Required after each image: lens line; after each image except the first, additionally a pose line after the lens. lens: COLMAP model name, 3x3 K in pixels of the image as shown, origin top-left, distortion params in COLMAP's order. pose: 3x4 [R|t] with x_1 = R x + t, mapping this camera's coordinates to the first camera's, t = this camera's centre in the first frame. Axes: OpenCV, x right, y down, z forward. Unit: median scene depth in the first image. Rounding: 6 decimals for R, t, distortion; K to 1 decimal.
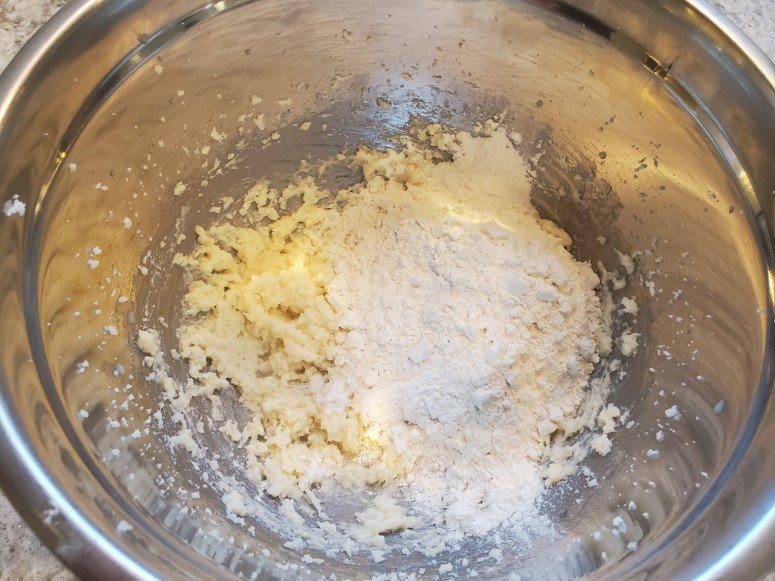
lens RADIAL K [[686.1, 0, 387.5], [0, 686.1, 290.5], [0, 0, 1]] dist [0.076339, 0.000952]
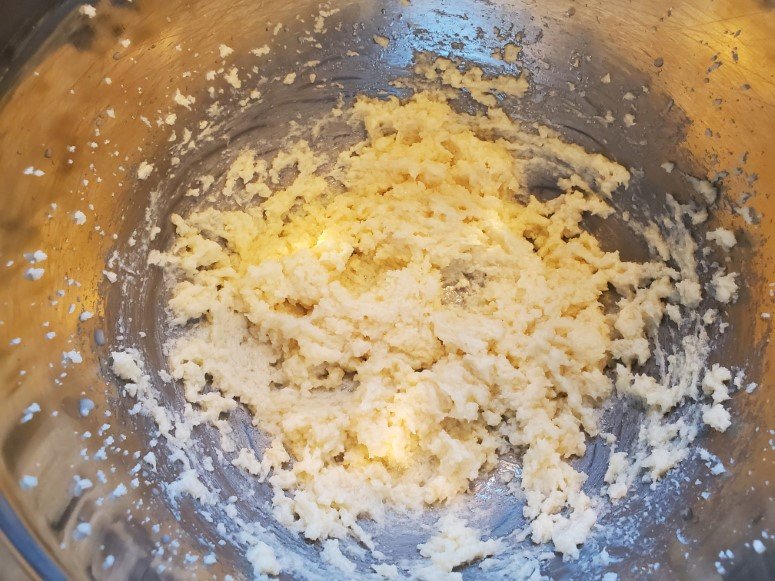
lens RADIAL K [[588.3, 0, 387.5], [0, 588.3, 290.5], [0, 0, 1]] dist [-0.000366, 0.004305]
pose [[0.991198, -0.131625, 0.014203, -0.049862], [0.131539, 0.991287, 0.006875, 0.023604], [-0.014984, -0.004946, 0.999876, 0.318286]]
